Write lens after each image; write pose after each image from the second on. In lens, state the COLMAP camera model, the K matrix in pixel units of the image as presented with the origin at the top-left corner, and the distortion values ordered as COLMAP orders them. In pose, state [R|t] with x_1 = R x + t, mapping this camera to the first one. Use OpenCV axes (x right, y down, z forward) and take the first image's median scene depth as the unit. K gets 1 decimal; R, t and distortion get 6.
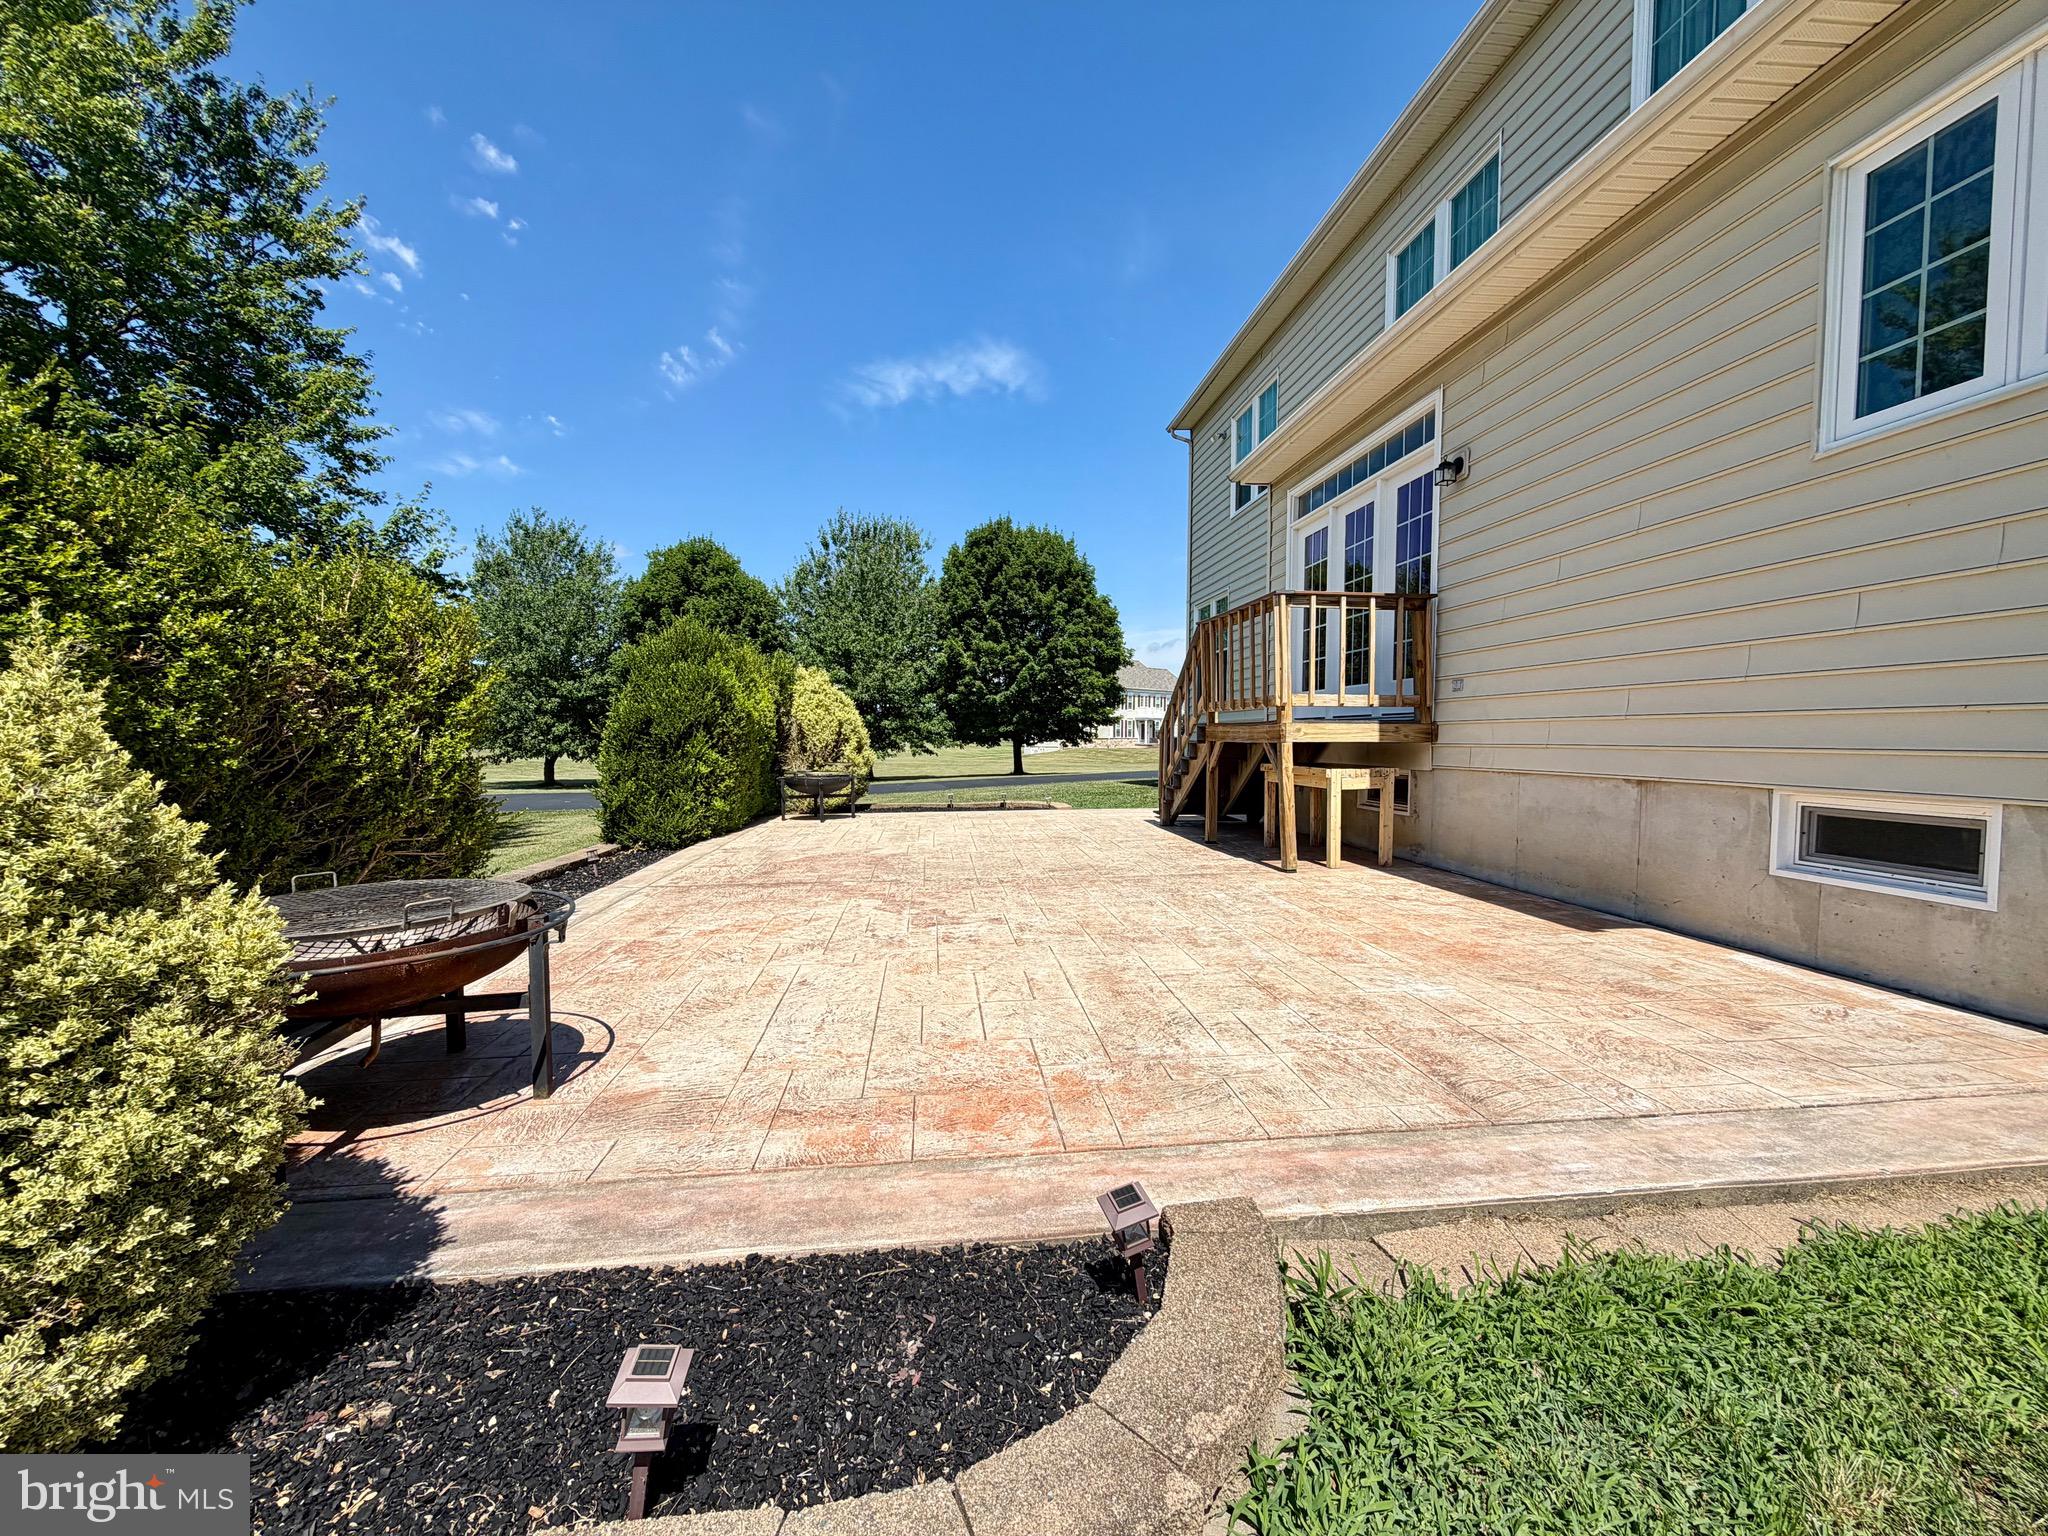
lens RADIAL K [[831.2, 0, 1019.3], [0, 831.2, 713.0], [0, 0, 1]] dist [-0.000086, 0.000442]
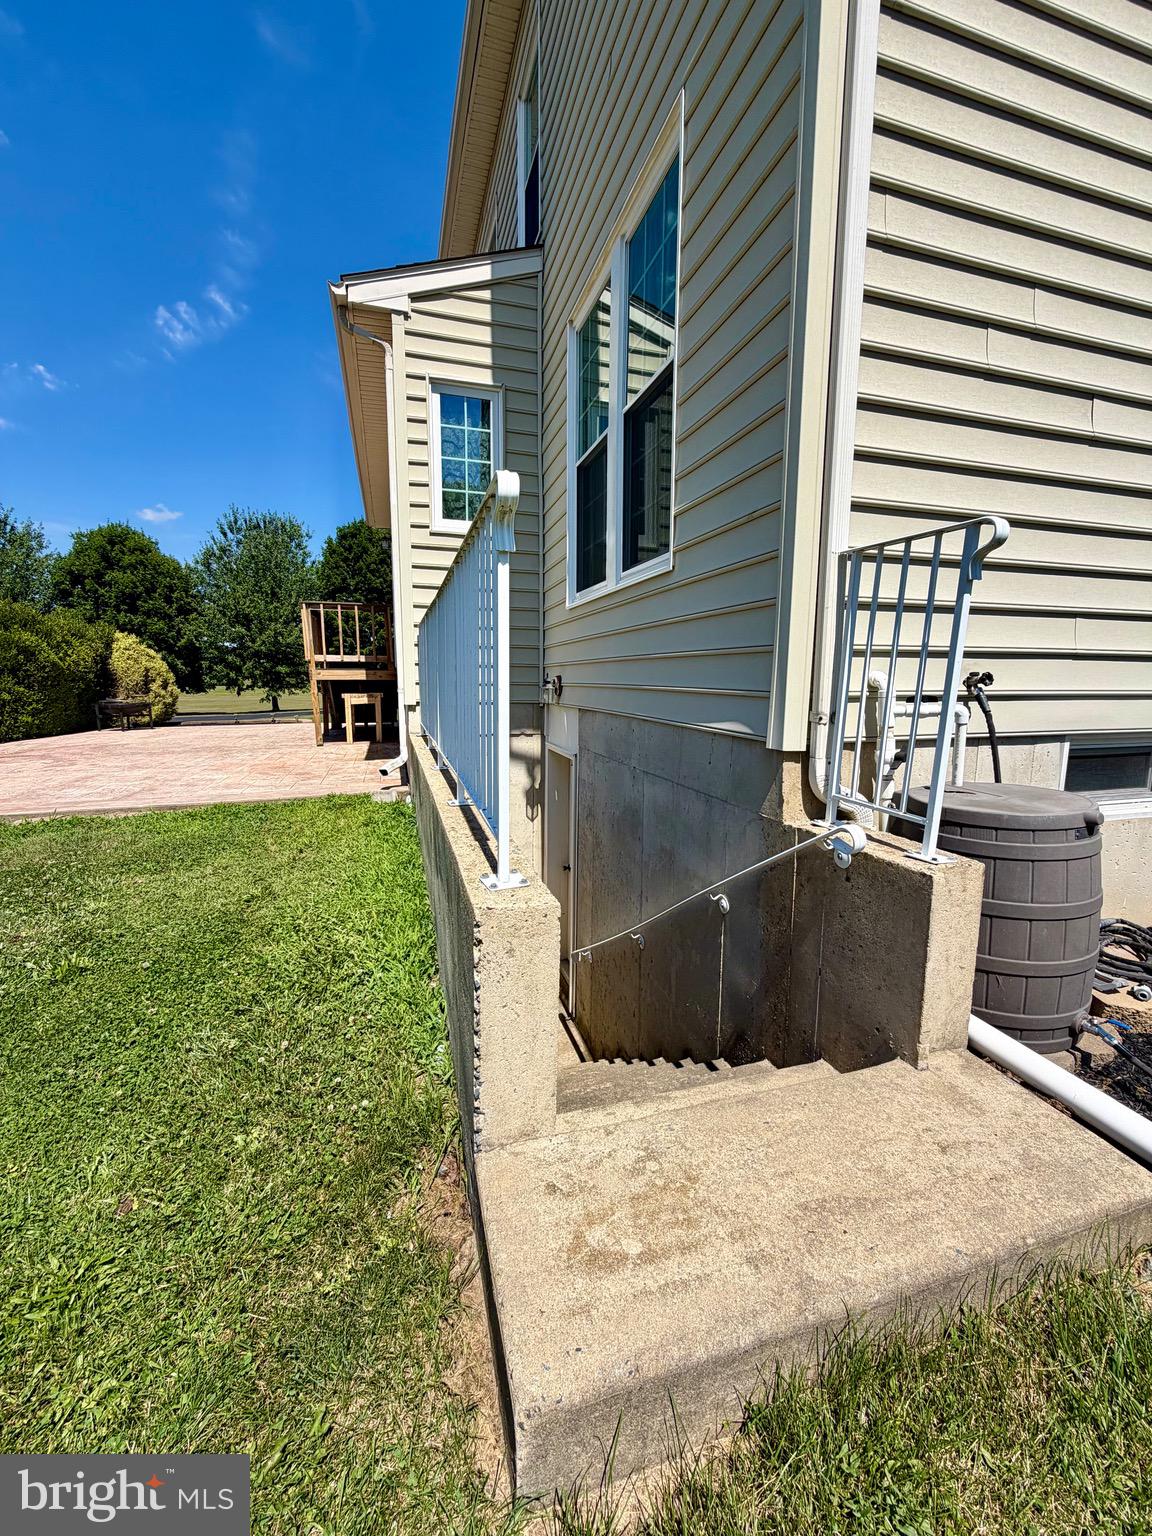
lens RADIAL K [[623.4, 0, 581.1], [0, 623.4, 759.6], [0, 0, 1]] dist [-0.000086, 0.000442]
pose [[0.983609, -0.022560, 0.178899, 0.144108], [-0.005390, 0.988021, 0.154228, -0.002018], [-0.180236, -0.152664, 0.971704, -0.123334]]
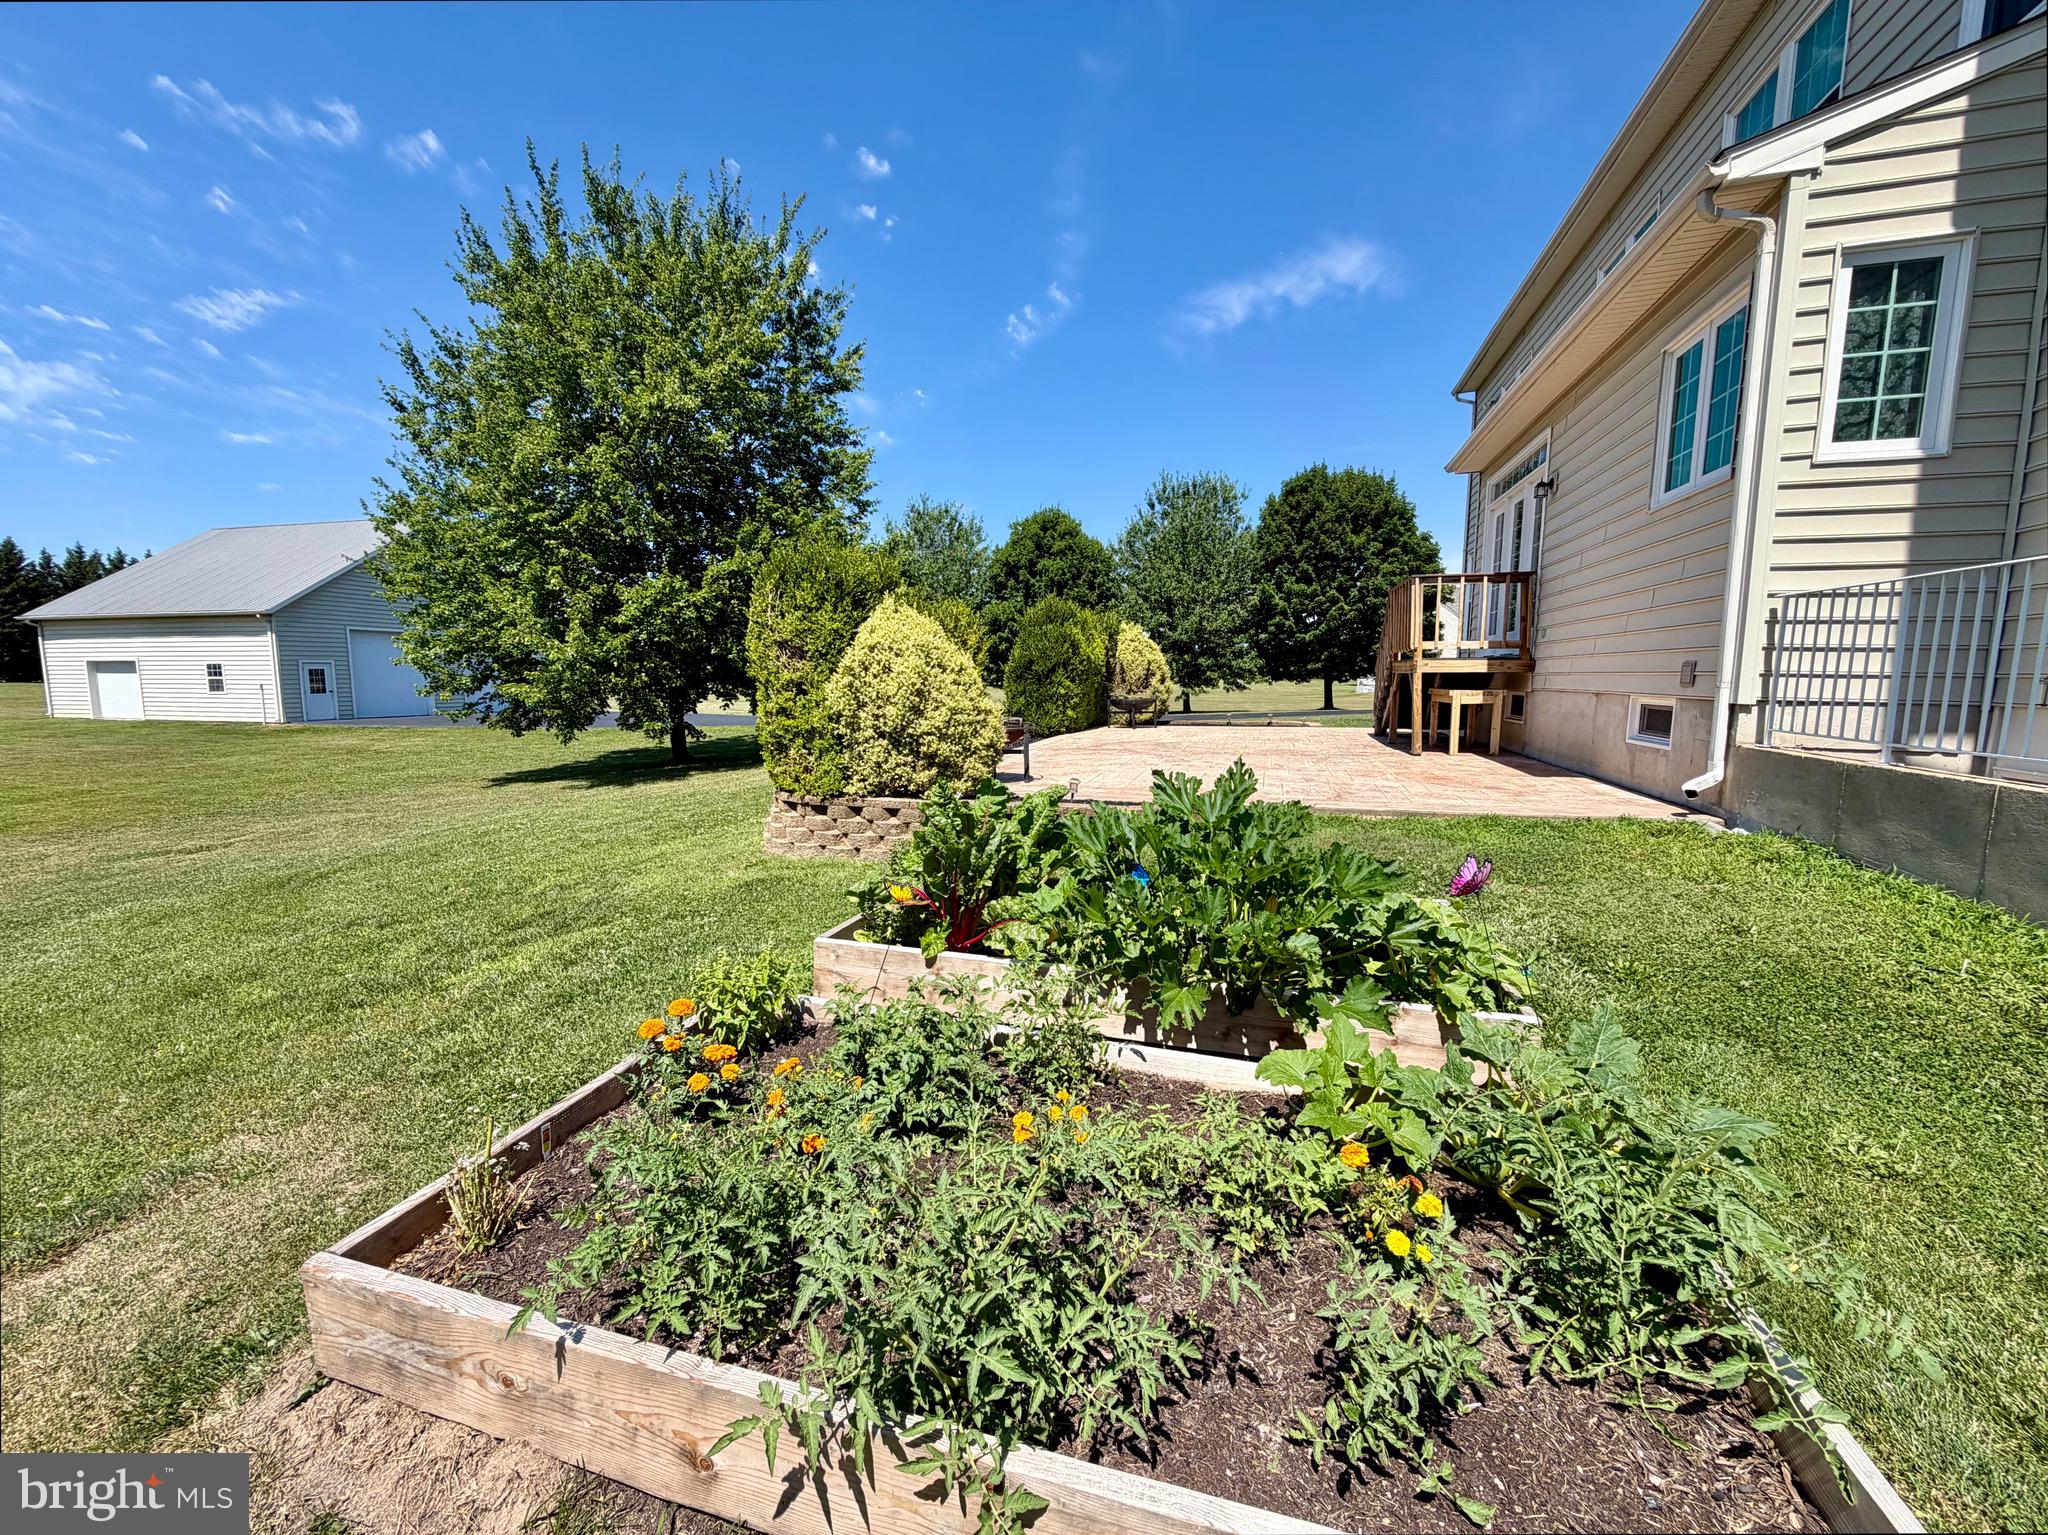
lens RADIAL K [[831.2, 0, 1009.6], [0, 831.2, 762.1], [0, 0, 1]] dist [-0.000086, 0.000442]
pose [[0.918987, 0.039946, -0.392259, 0.050410], [0.012091, 0.991532, 0.129301, -0.002085], [0.394103, -0.123568, 0.910722, -0.160780]]
